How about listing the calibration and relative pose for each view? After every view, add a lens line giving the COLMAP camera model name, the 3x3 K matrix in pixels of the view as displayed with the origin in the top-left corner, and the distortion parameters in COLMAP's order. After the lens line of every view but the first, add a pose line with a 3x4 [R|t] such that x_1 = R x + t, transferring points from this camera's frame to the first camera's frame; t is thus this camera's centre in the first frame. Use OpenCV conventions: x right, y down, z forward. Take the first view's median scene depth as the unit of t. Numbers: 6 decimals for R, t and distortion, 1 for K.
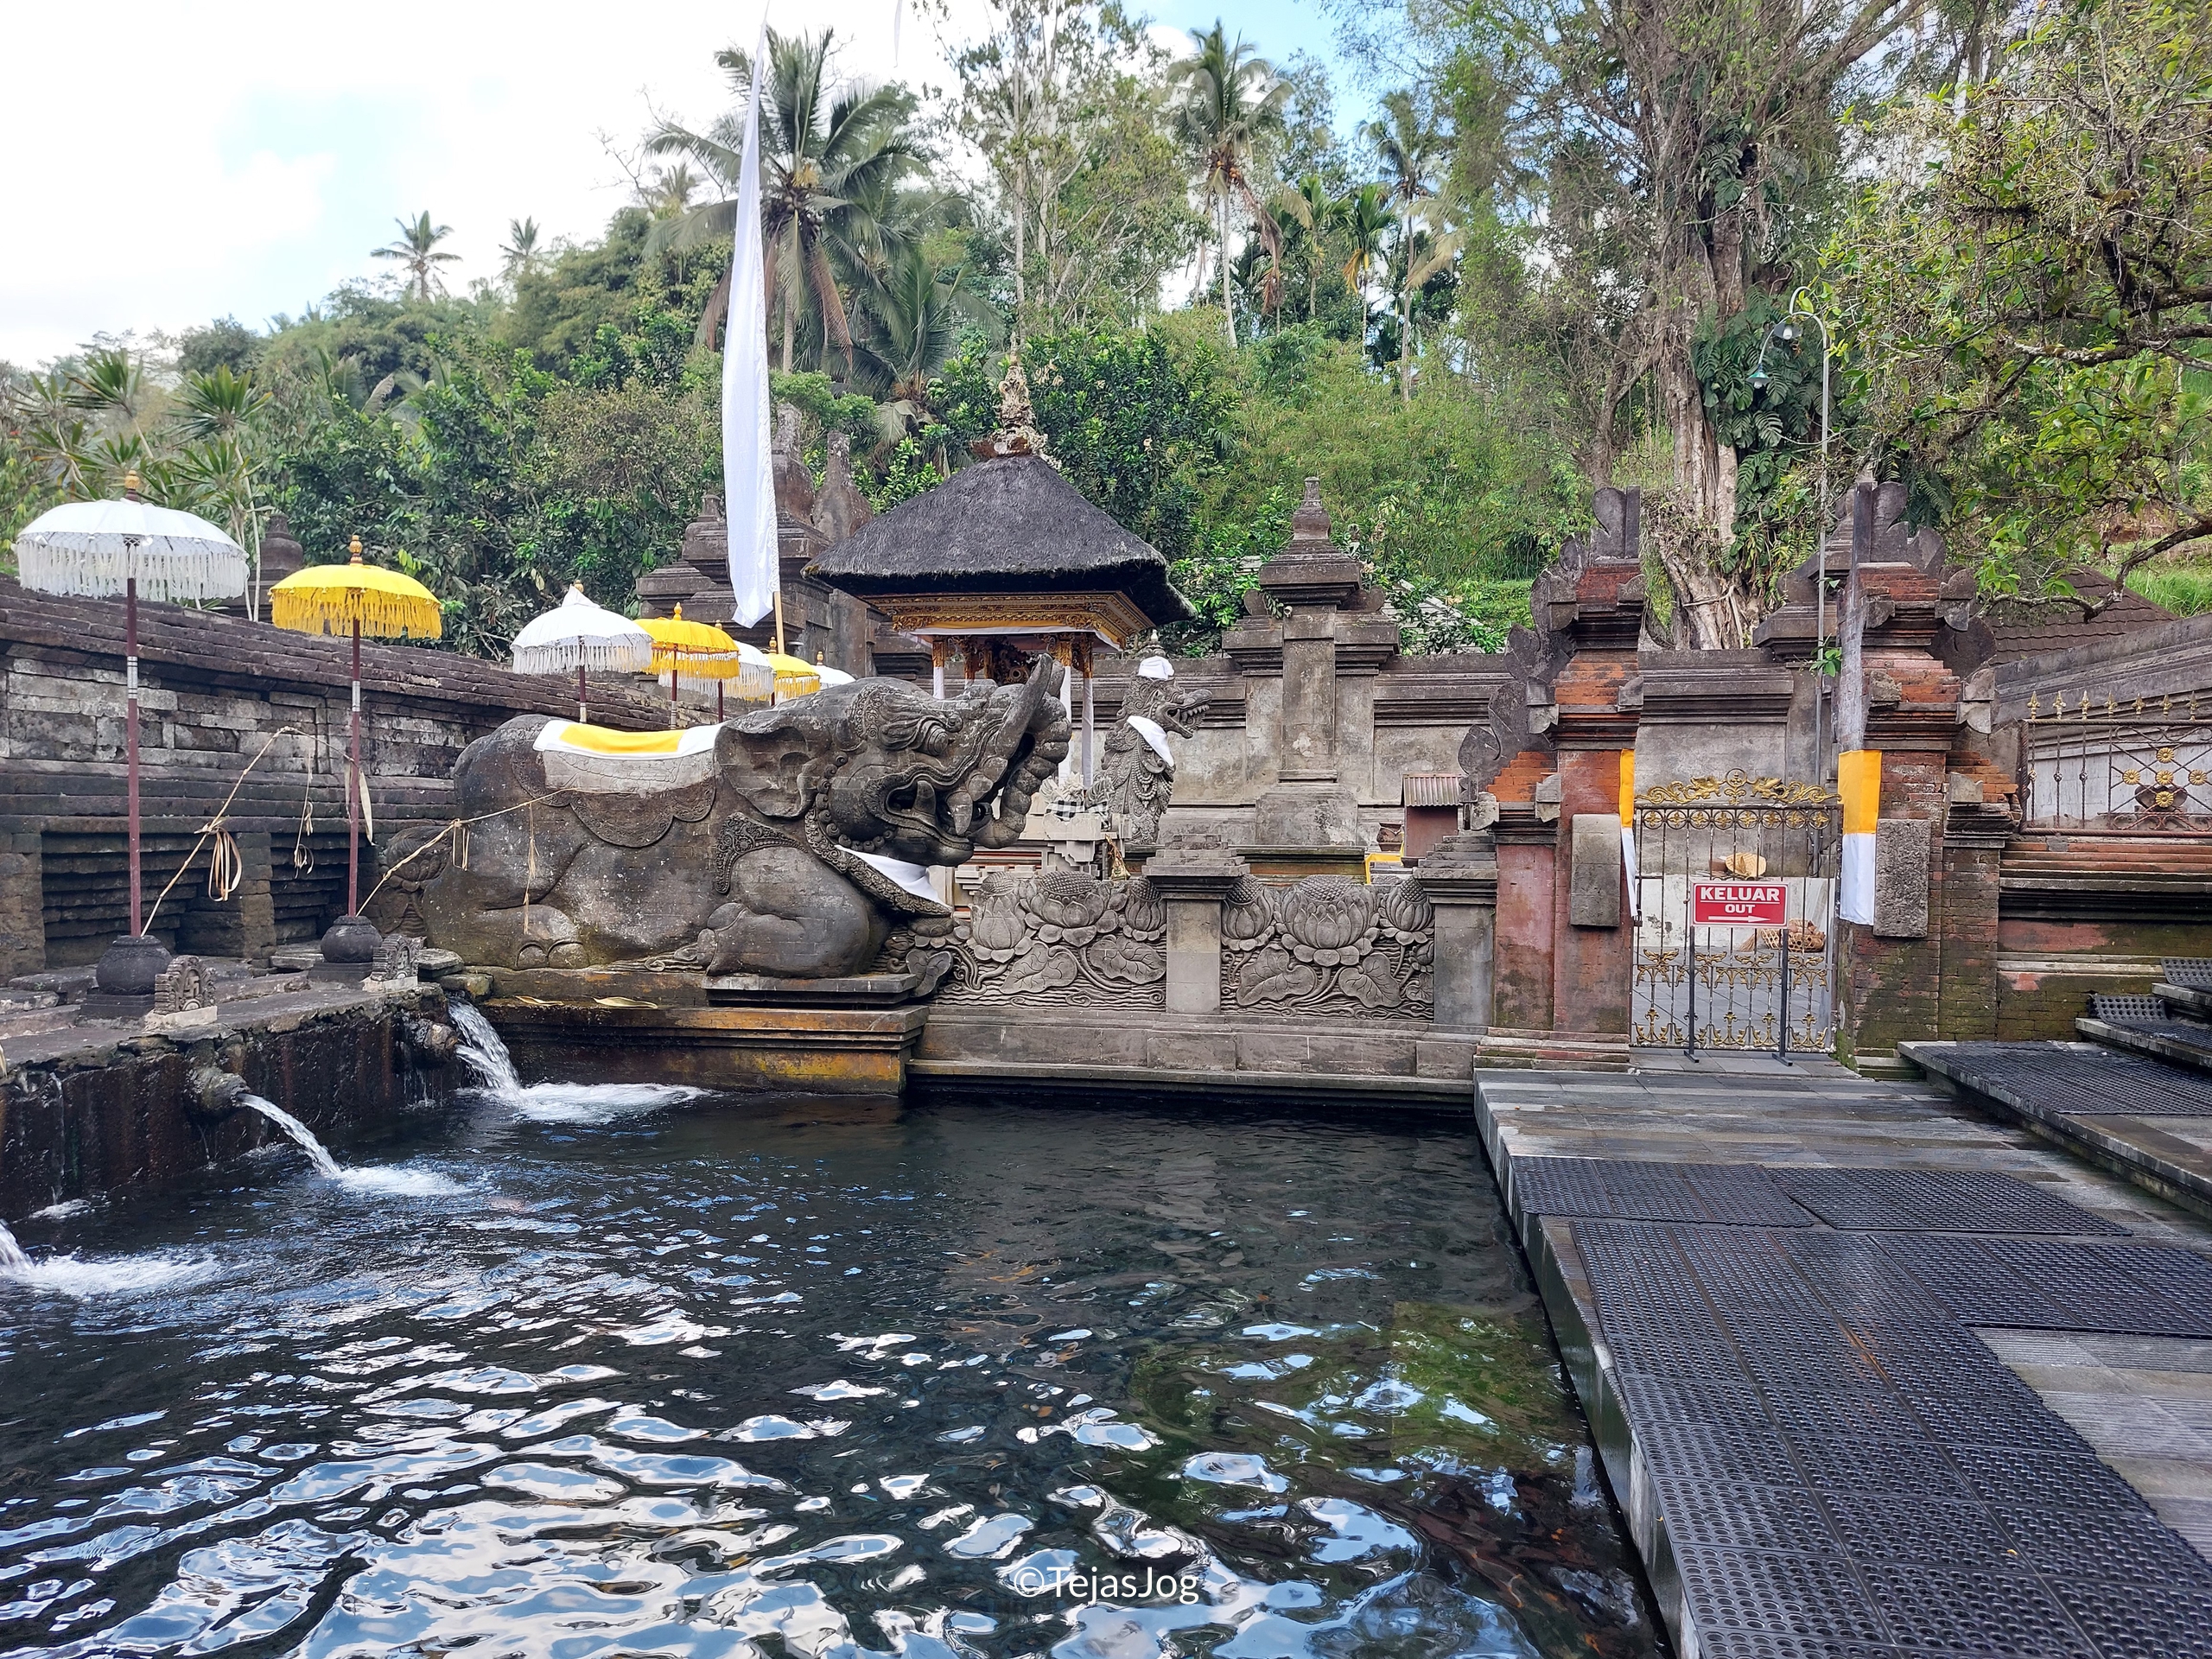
lens RADIAL K [[1560.2, 0, 1108.0], [0, 1560.2, 862.8], [0, 0, 1]] dist [0.199650, -0.340408]
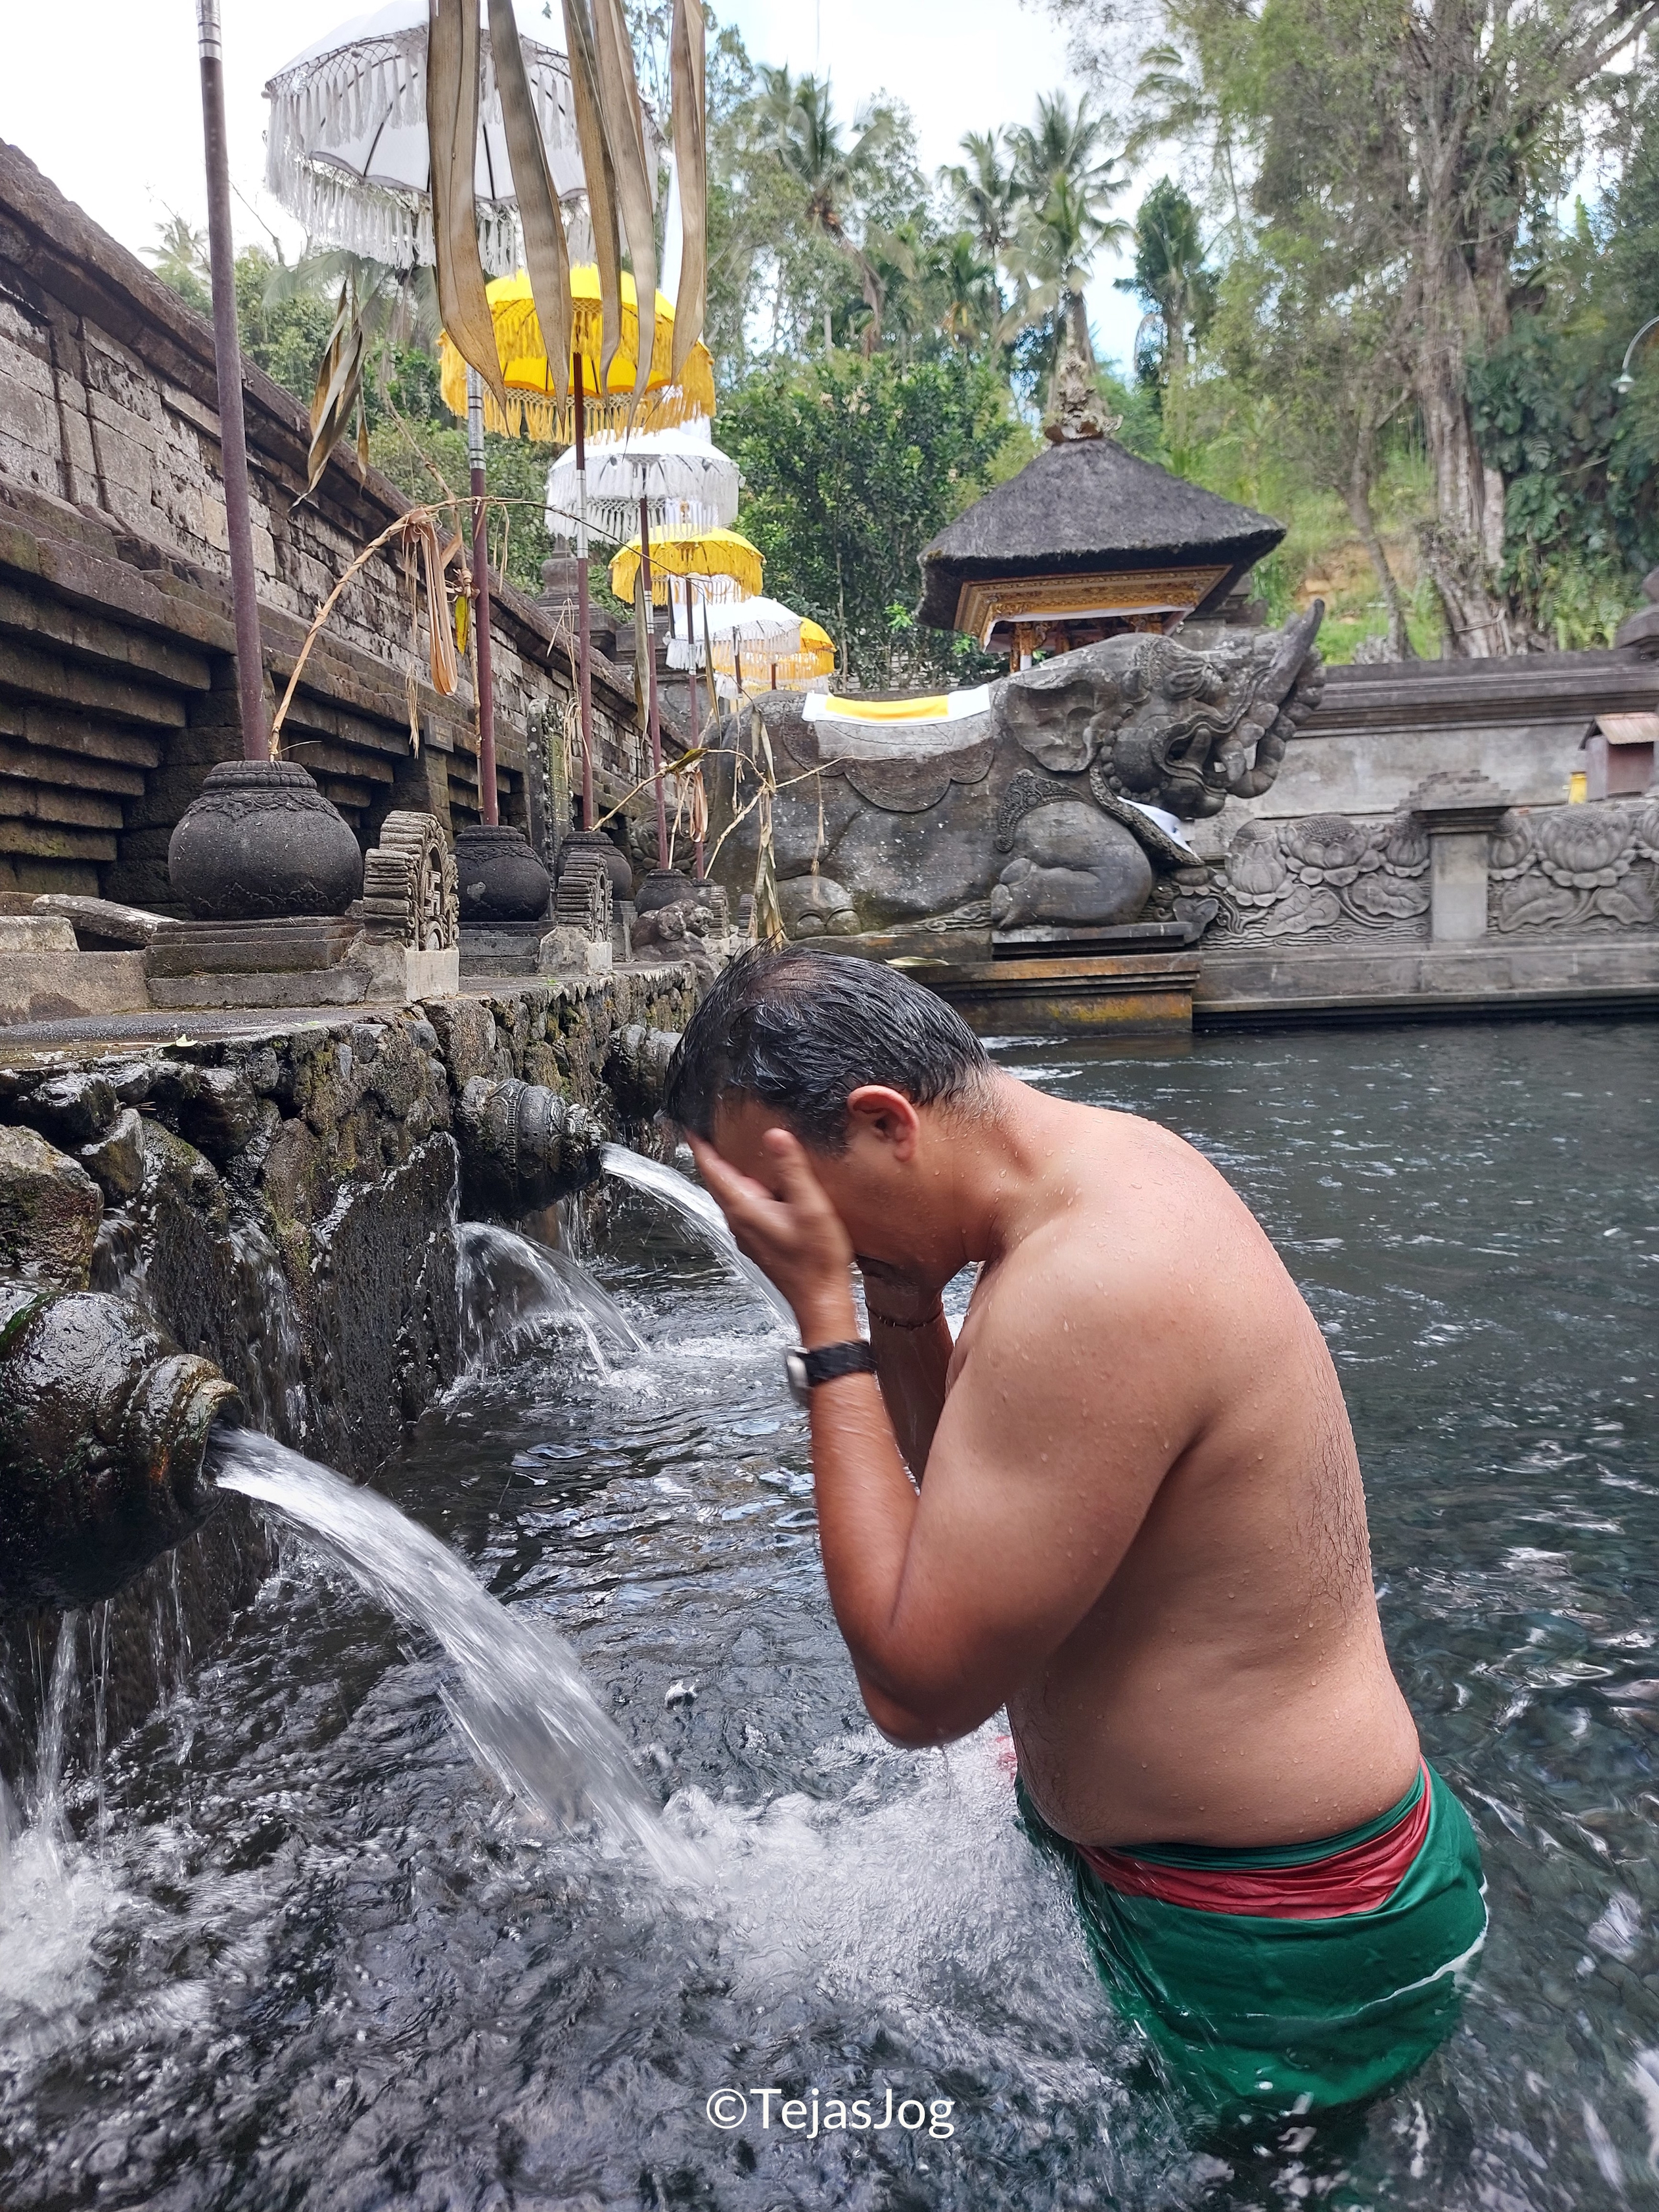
lens RADIAL K [[1599.9, 0, 829.5], [0, 1599.9, 1106.0], [0, 0, 1]] dist [0.061376, -0.066771]
pose [[0.993221, -0.059204, 0.100039, -0.472930], [0.050187, 0.994643, 0.090364, 0.084760], [-0.104853, -0.084731, 0.990872, -0.048064]]
